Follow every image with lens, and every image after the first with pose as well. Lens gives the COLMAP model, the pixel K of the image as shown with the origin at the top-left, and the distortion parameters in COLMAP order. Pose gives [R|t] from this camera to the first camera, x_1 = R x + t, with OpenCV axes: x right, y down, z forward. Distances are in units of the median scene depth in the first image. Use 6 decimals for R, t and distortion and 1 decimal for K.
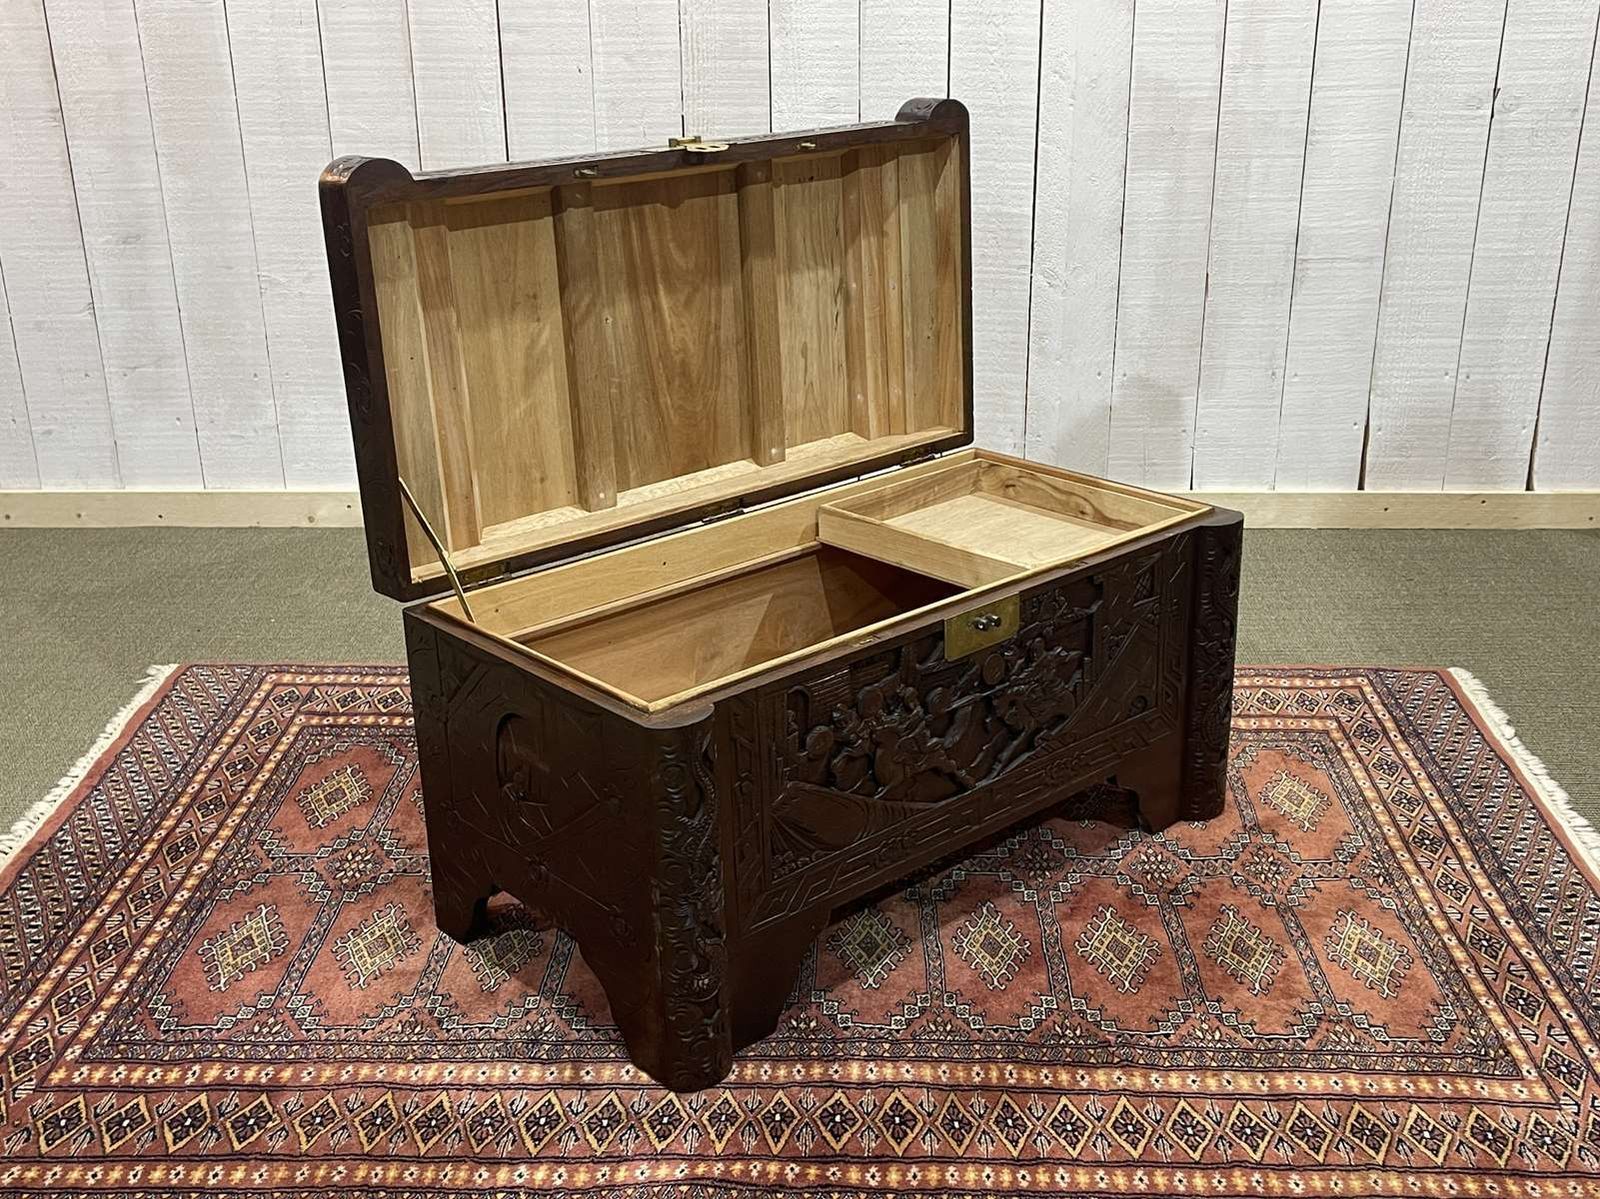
lens RADIAL K [[1783.9, 0, 803.7], [0, 1783.9, 579.1], [0, 0, 1]] dist [0.110284, -0.267408]
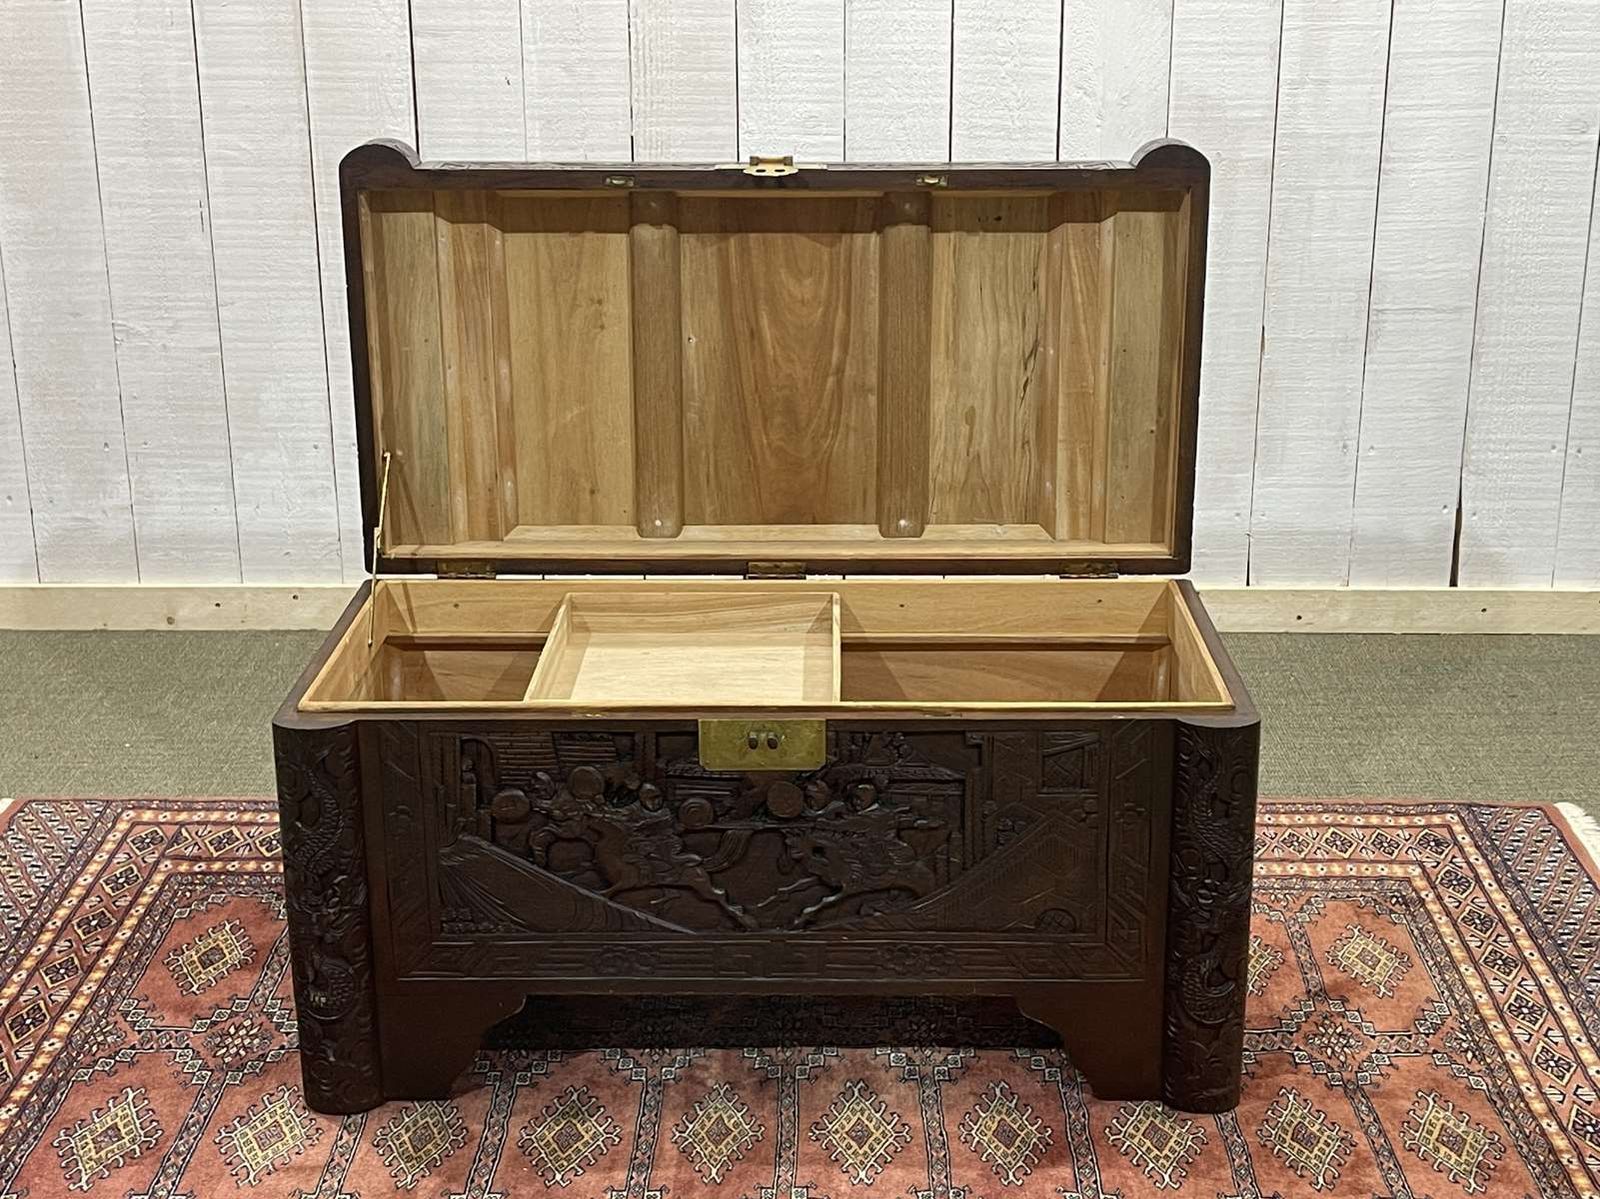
lens RADIAL K [[2297.4, 0, 805.0], [0, 2297.4, 563.9], [0, 0, 1]] dist [0.186492, -0.622146]
pose [[0.999858, 0.001752, 0.016744, -0.007103], [-0.000810, 0.998427, -0.056056, -0.000322], [-0.016816, 0.056034, 0.998287, -0.086957]]
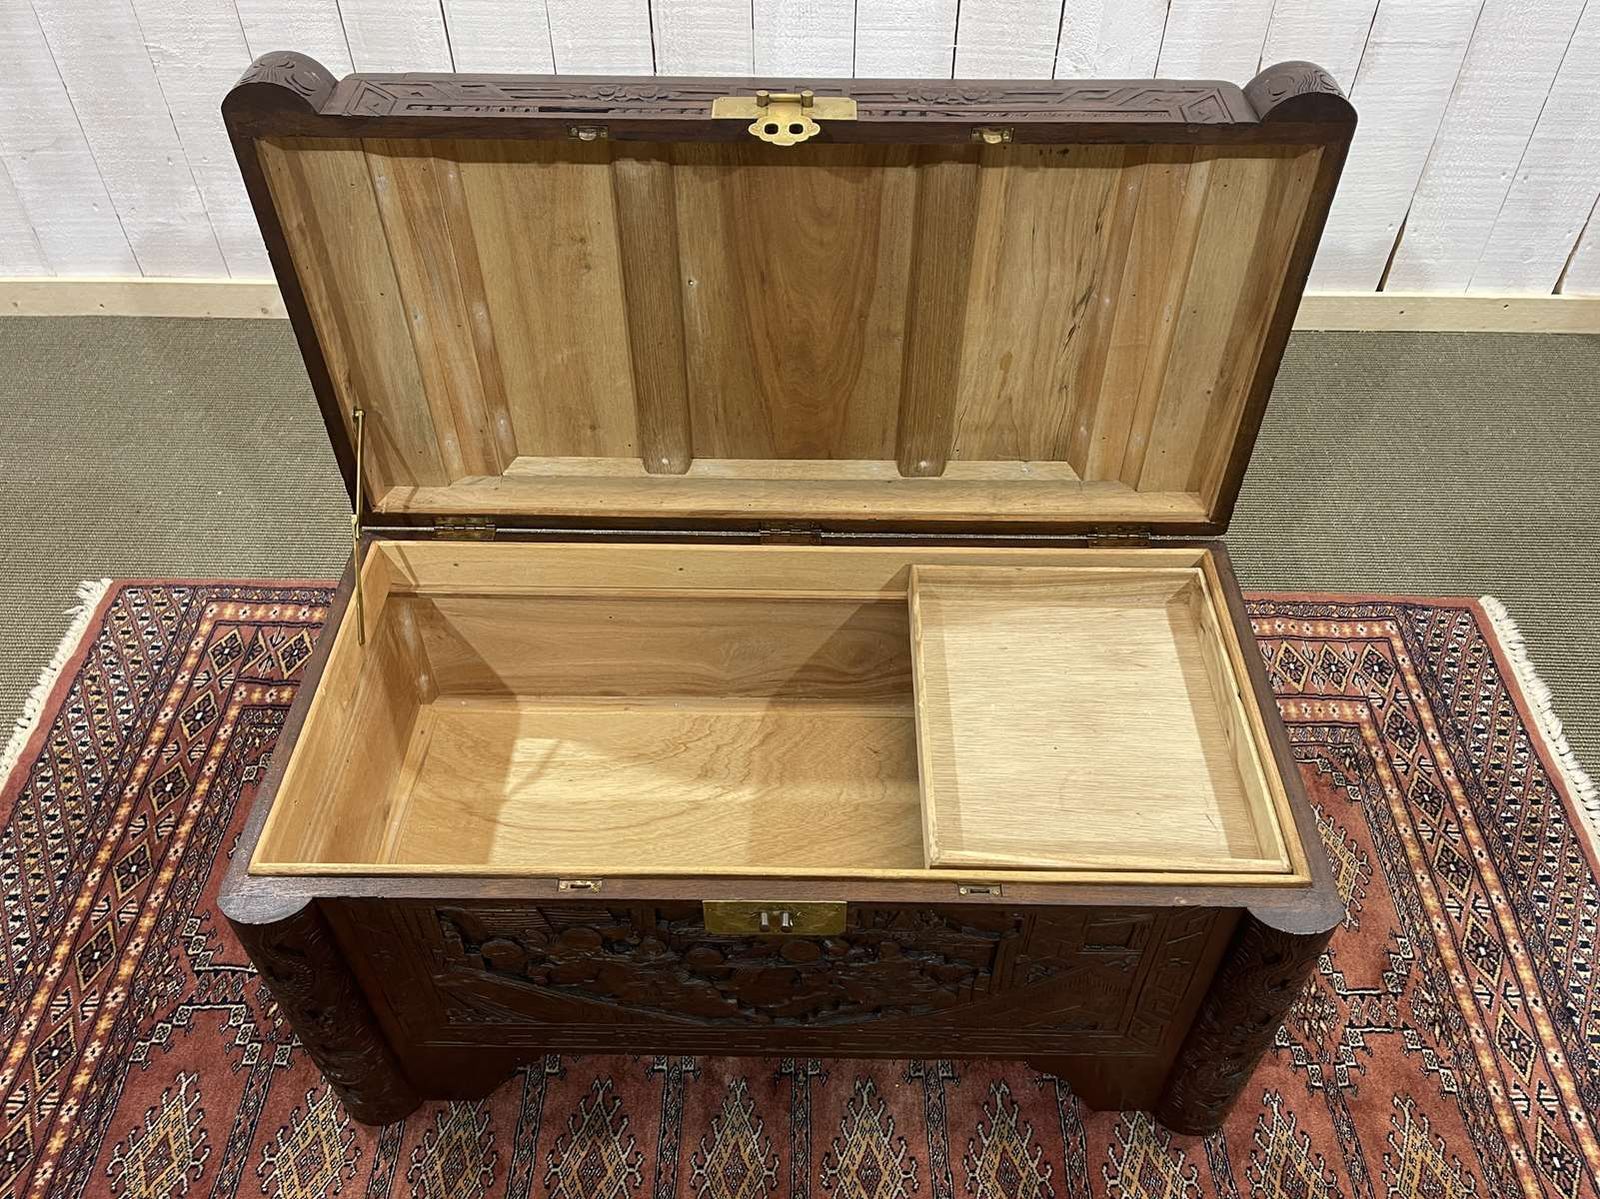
lens RADIAL K [[1269.7, 0, 803.2], [0, 1269.7, 599.0], [0, 0, 1]] dist [0.079284, -0.102843]
pose [[0.999823, -0.000077, 0.018797, -0.007231], [-0.007954, 0.904320, 0.426781, -0.290892], [-0.017031, -0.426856, 0.904159, 0.501759]]
